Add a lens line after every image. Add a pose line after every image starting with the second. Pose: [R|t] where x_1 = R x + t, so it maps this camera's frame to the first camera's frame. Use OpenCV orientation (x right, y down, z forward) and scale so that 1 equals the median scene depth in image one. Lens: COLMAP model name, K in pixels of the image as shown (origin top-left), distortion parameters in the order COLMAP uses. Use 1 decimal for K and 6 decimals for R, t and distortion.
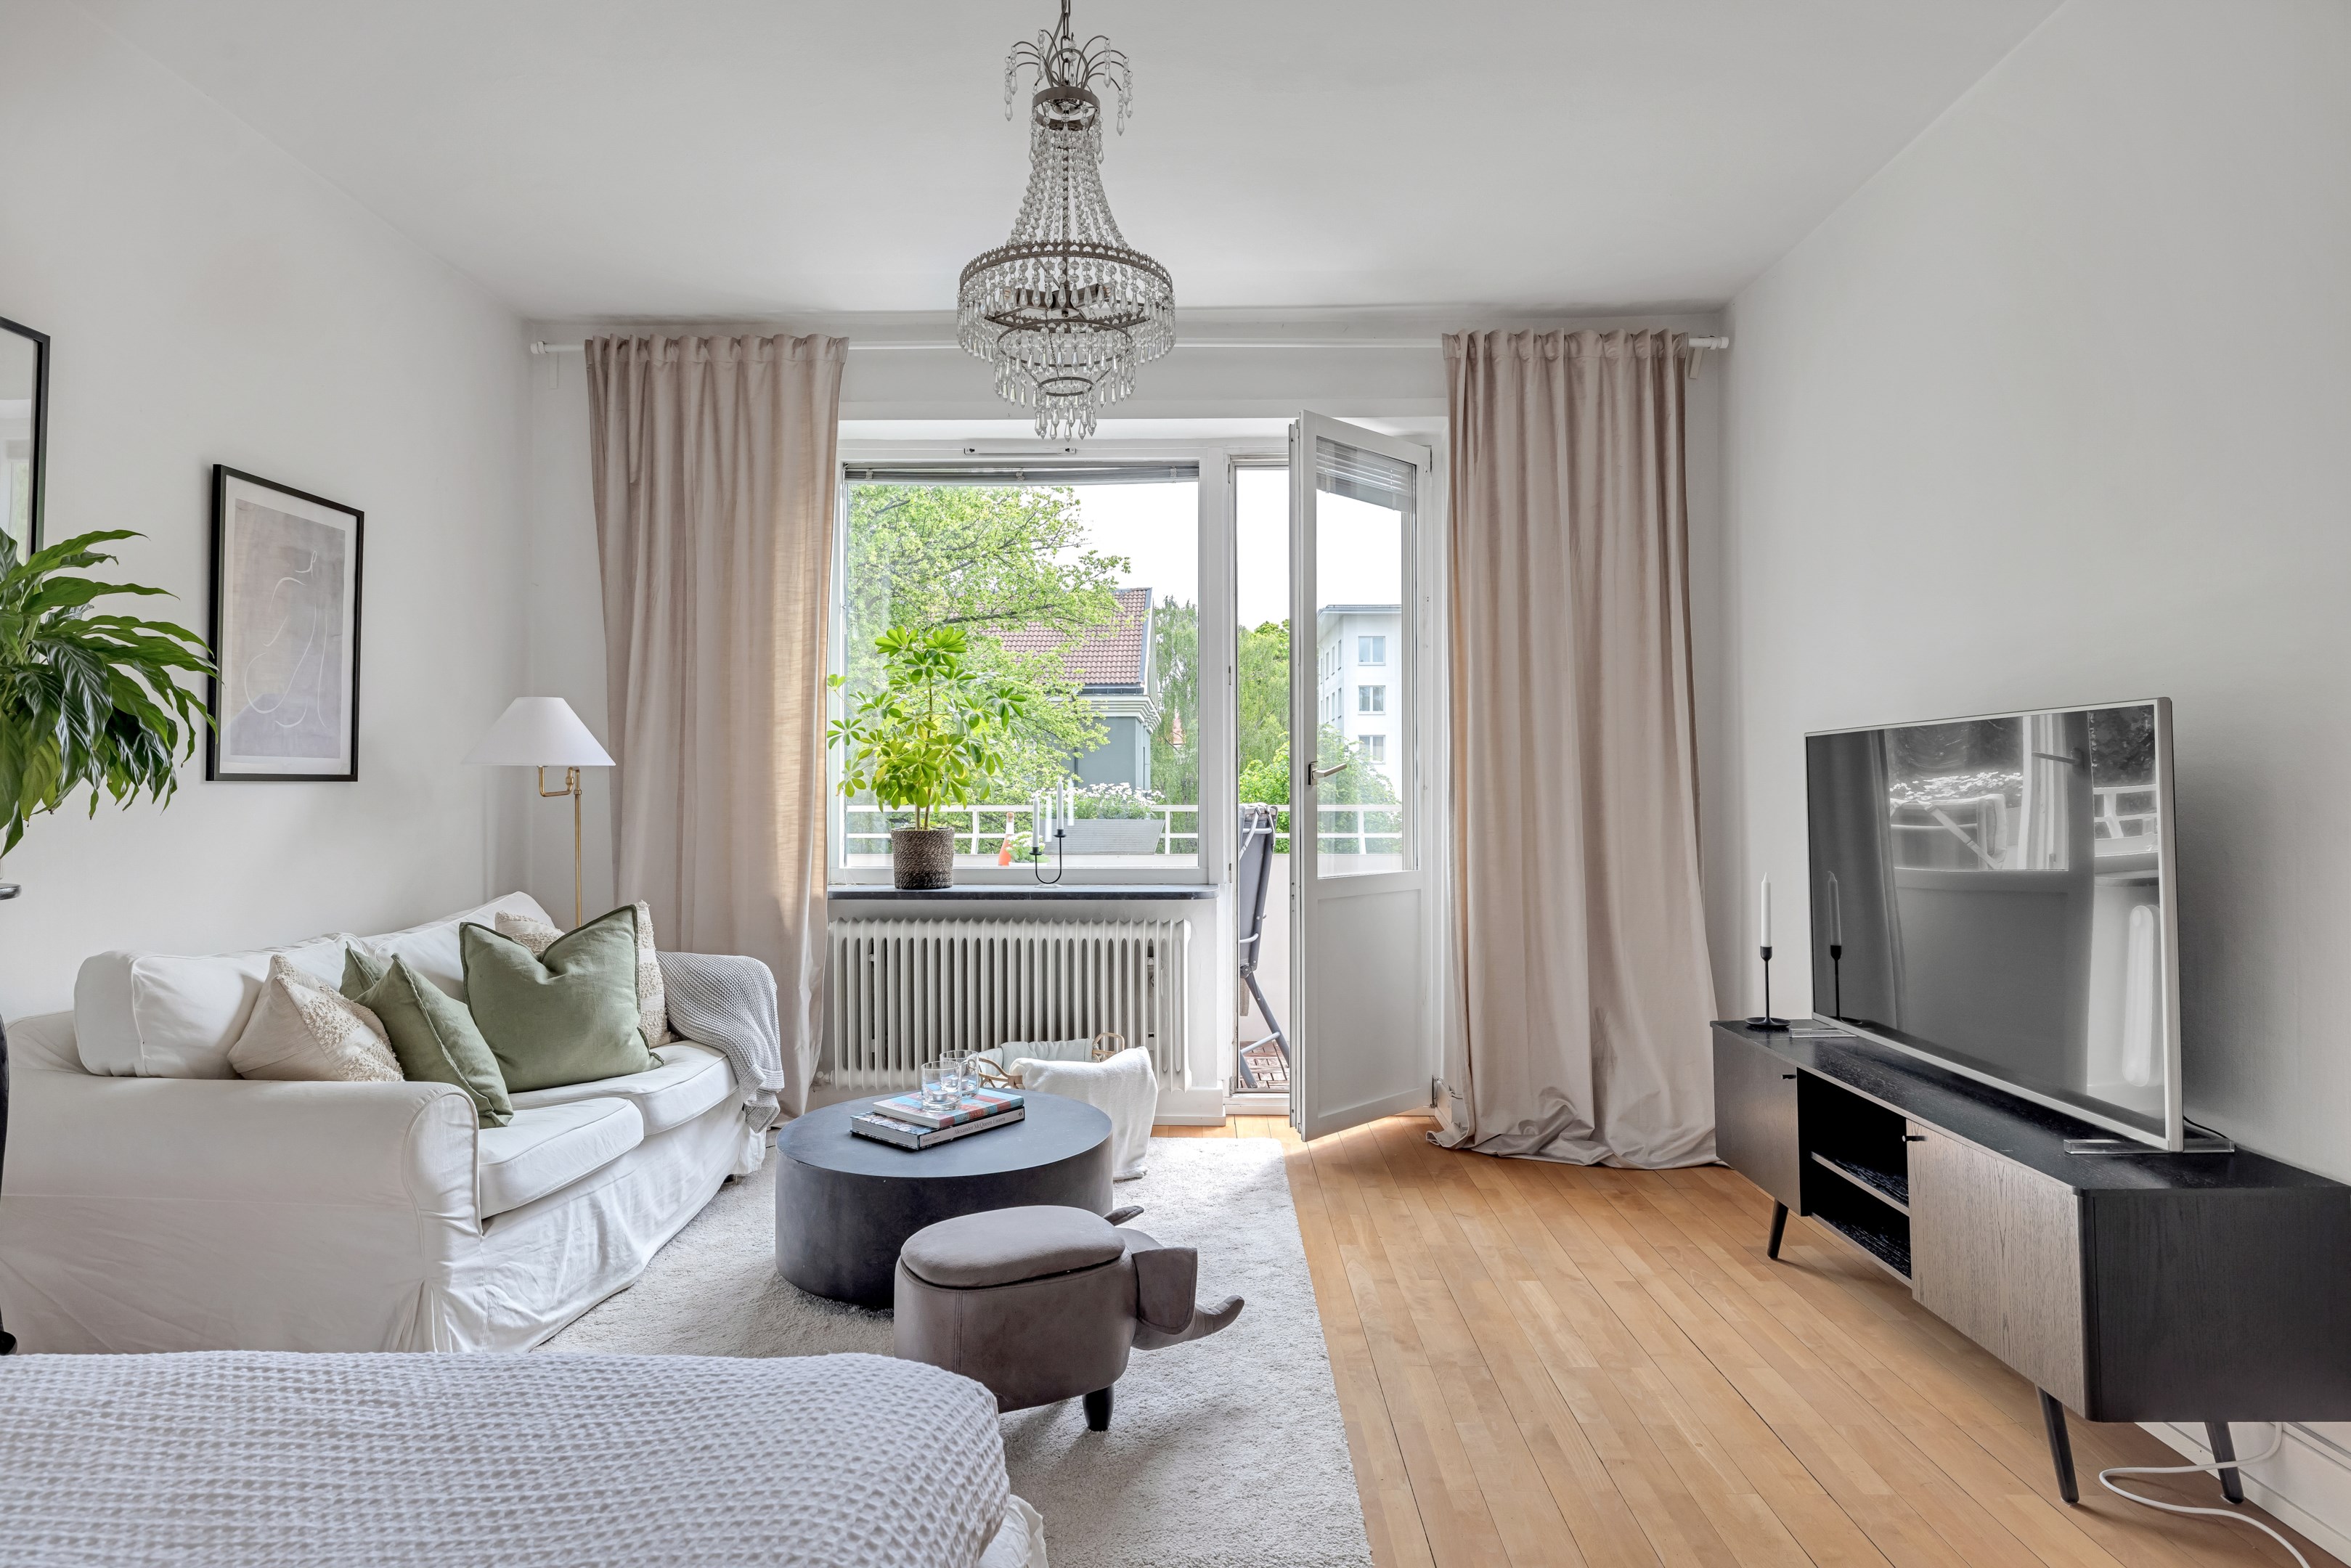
lens RADIAL K [[1595.3, 0, 1175.8], [0, 1595.3, 781.9], [0, 0, 1]] dist [0.000871, 0.000726]
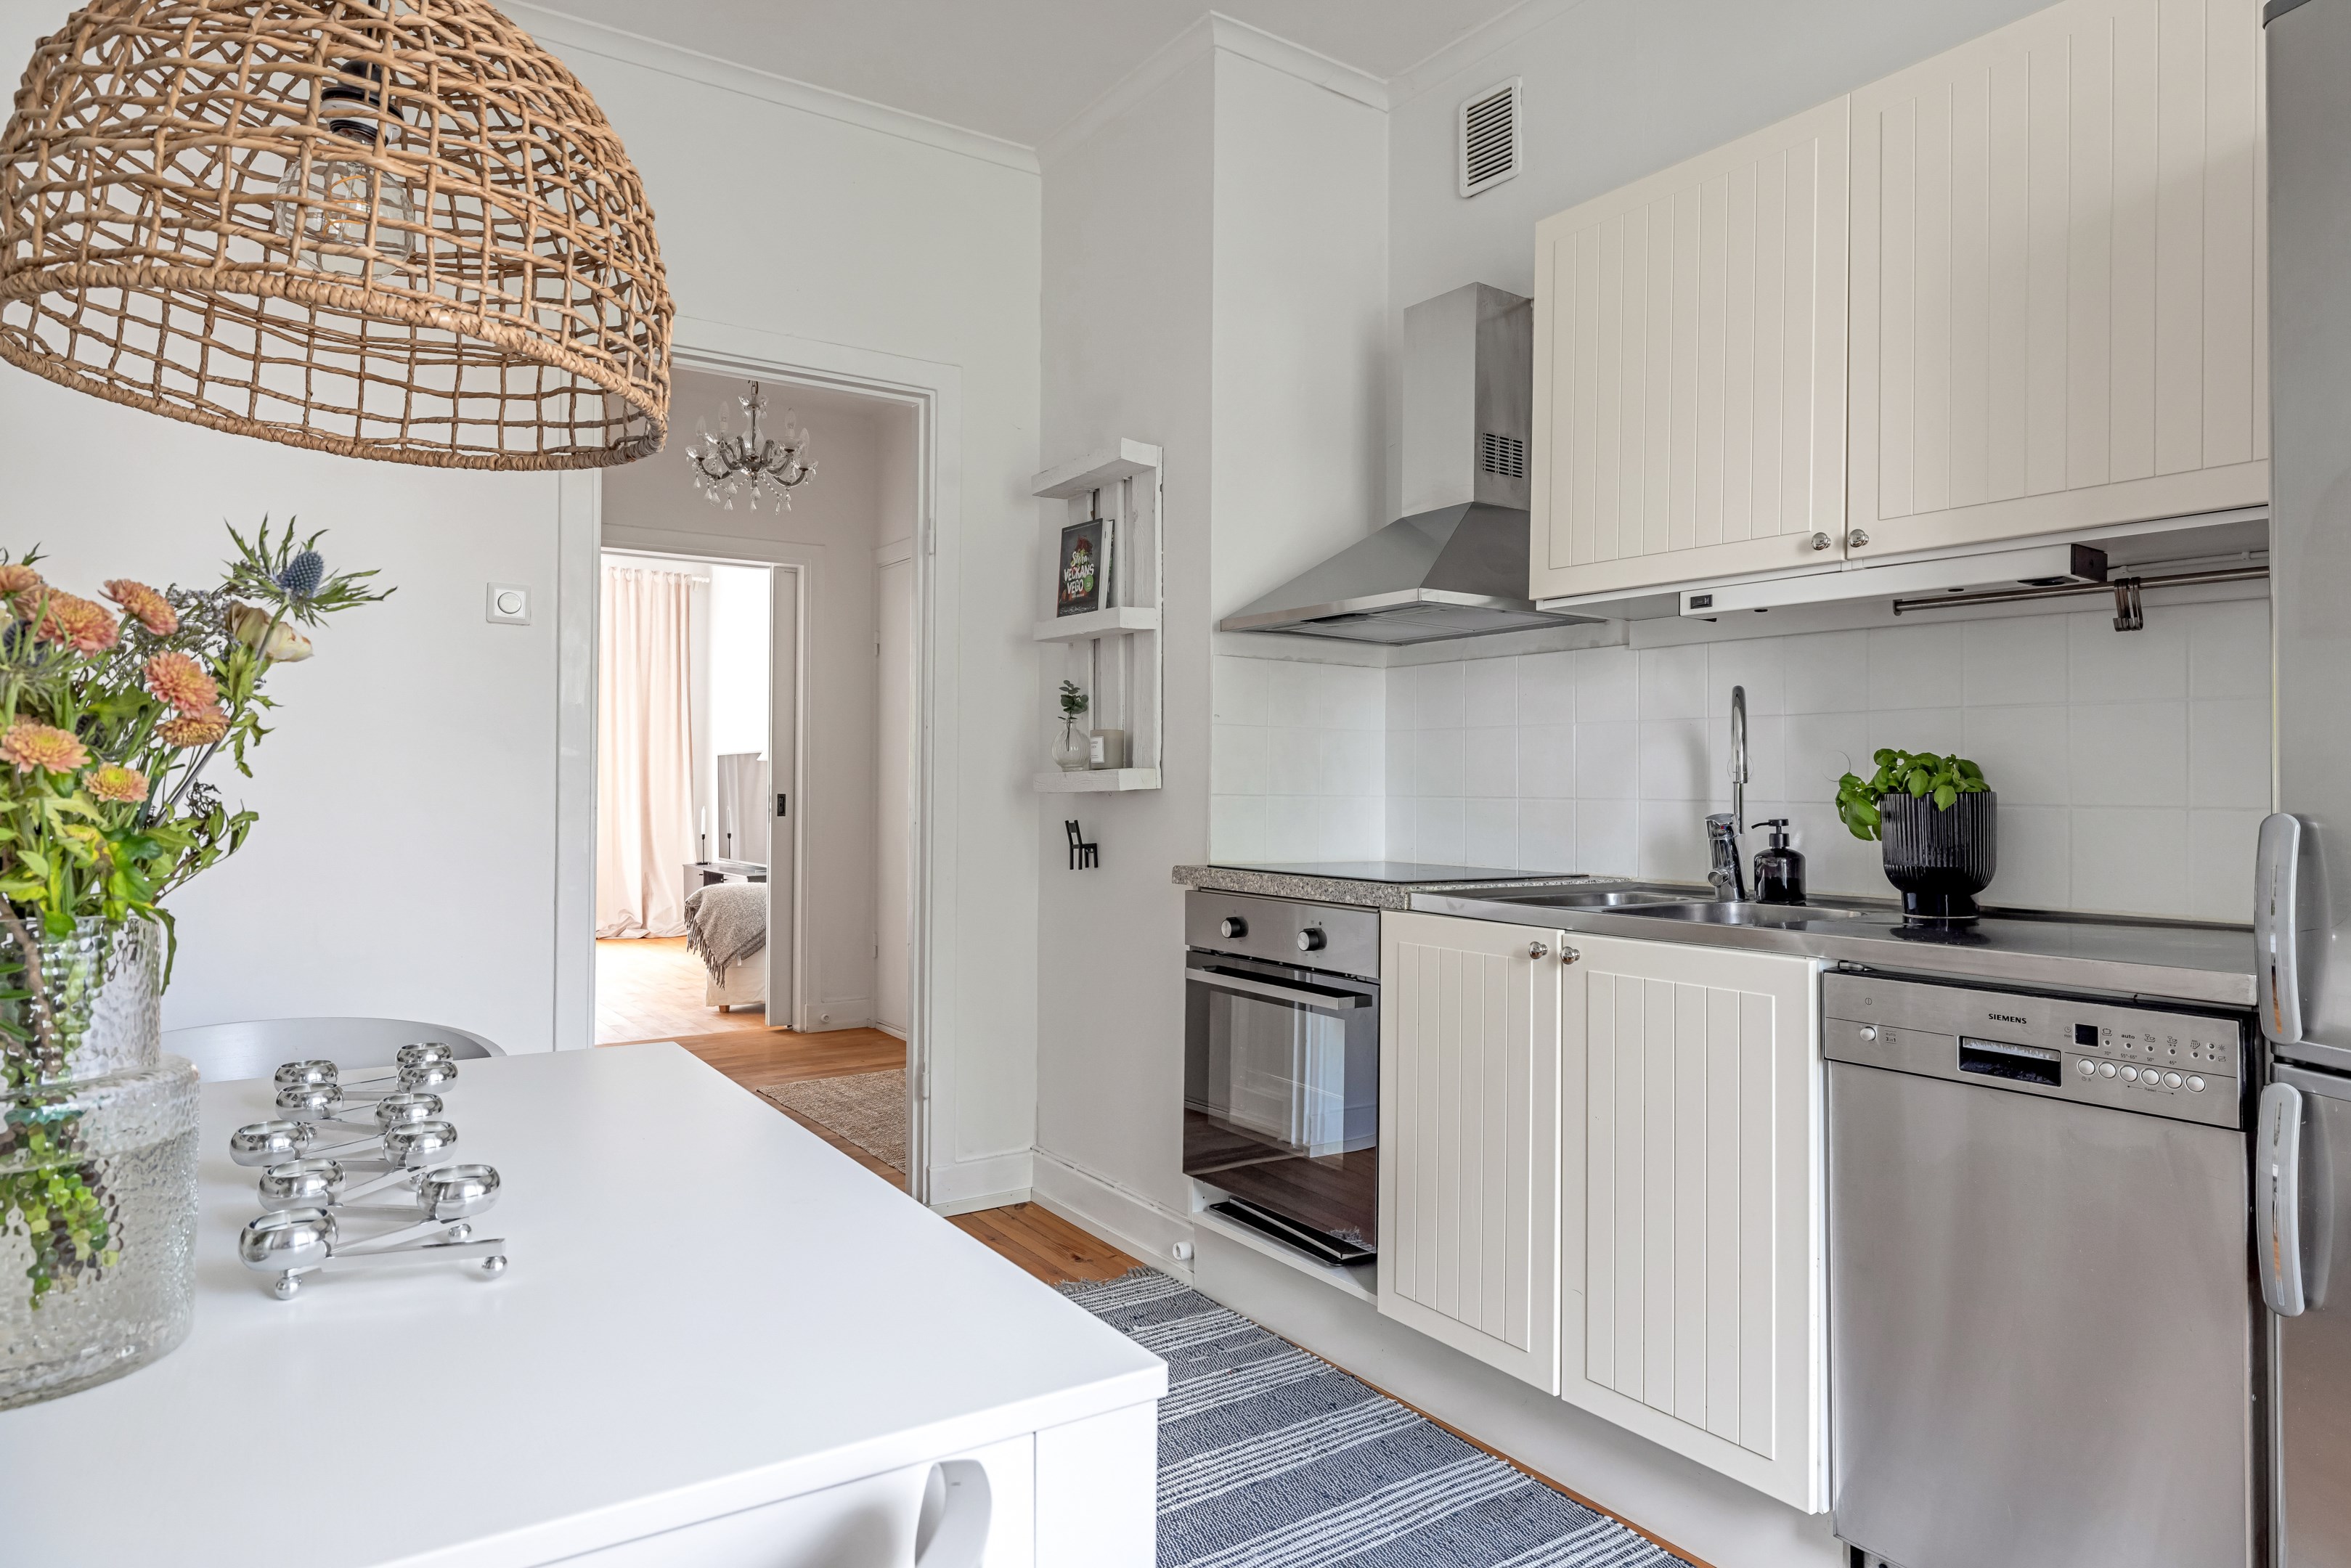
lens RADIAL K [[1350.4, 0, 1173.3], [0, 1350.4, 776.1], [0, 0, 1]] dist [0.002071, -0.000023]
pose [[0.833675, 0.010884, 0.552148, -0.158659], [-0.011098, 0.999934, -0.002955, 0.003410], [-0.552143, -0.003664, 0.833741, -0.936975]]
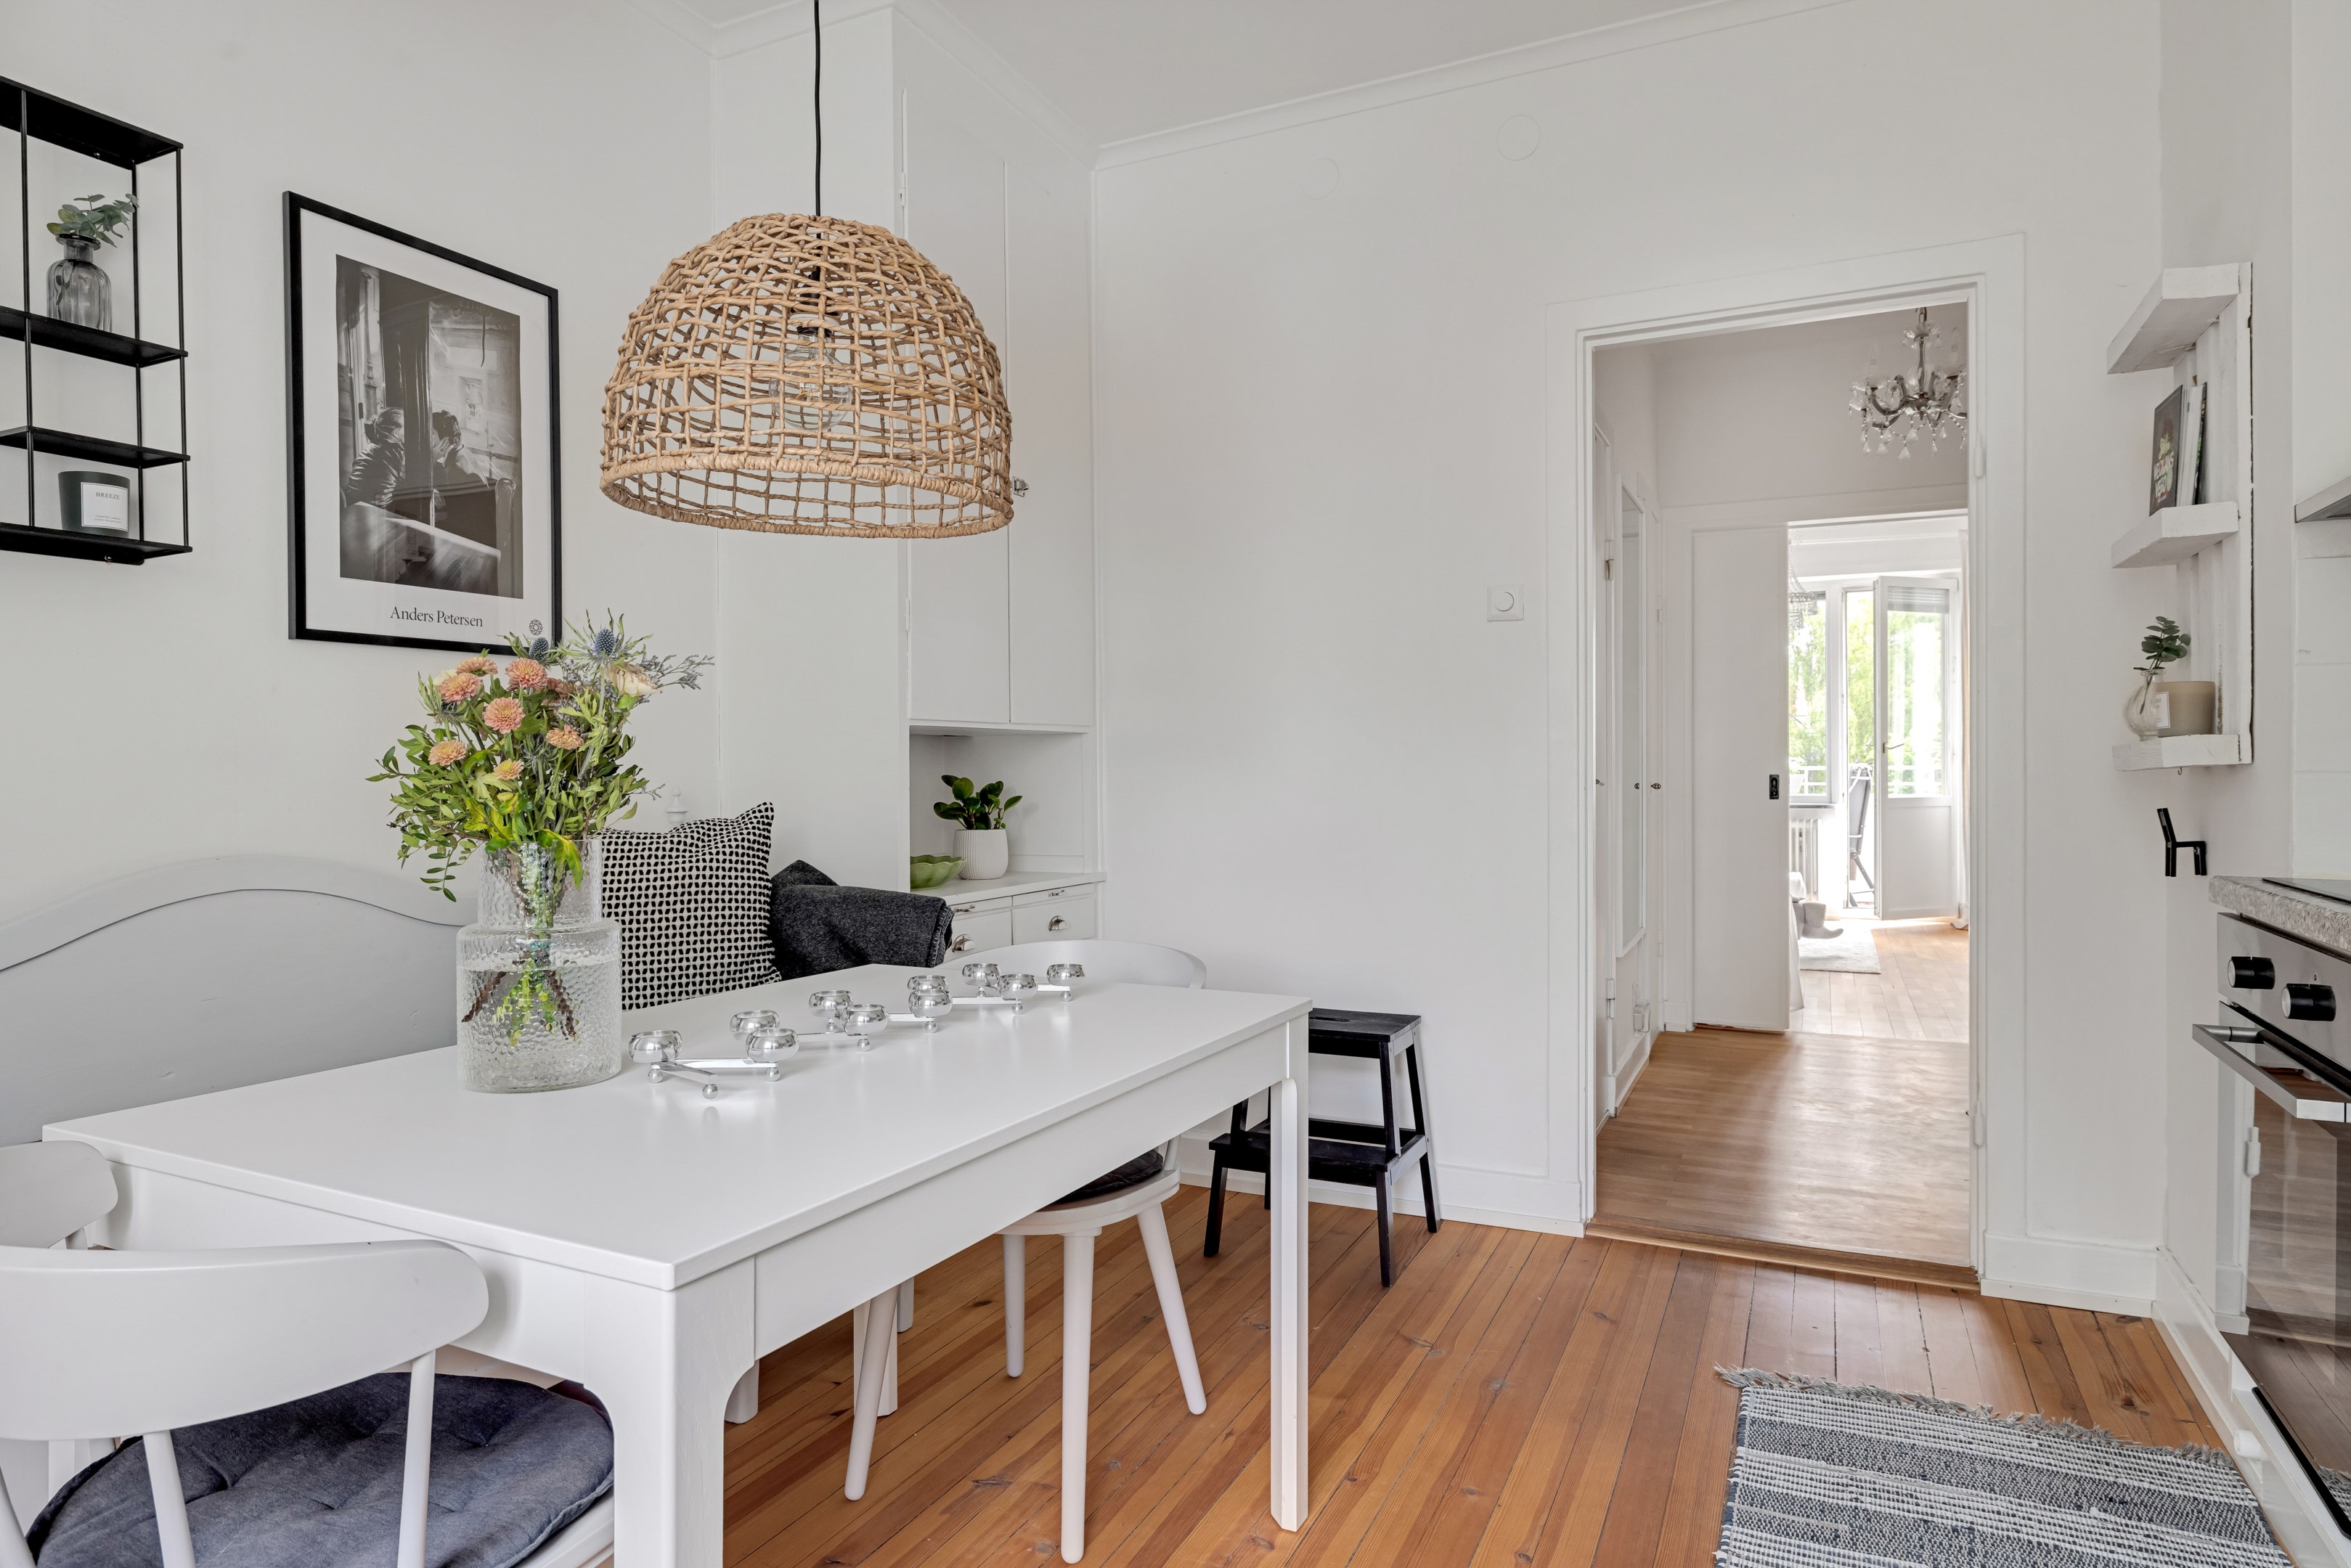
lens RADIAL K [[1347.1, 0, 1177.6], [0, 1347.1, 775.2], [0, 0, 1]] dist [-0.005038, -0.000523]
pose [[0.906837, -0.001198, -0.421480, -0.012473], [0.006717, 0.999910, 0.011609, 0.003770], [0.421428, -0.013359, 0.906763, -0.938514]]
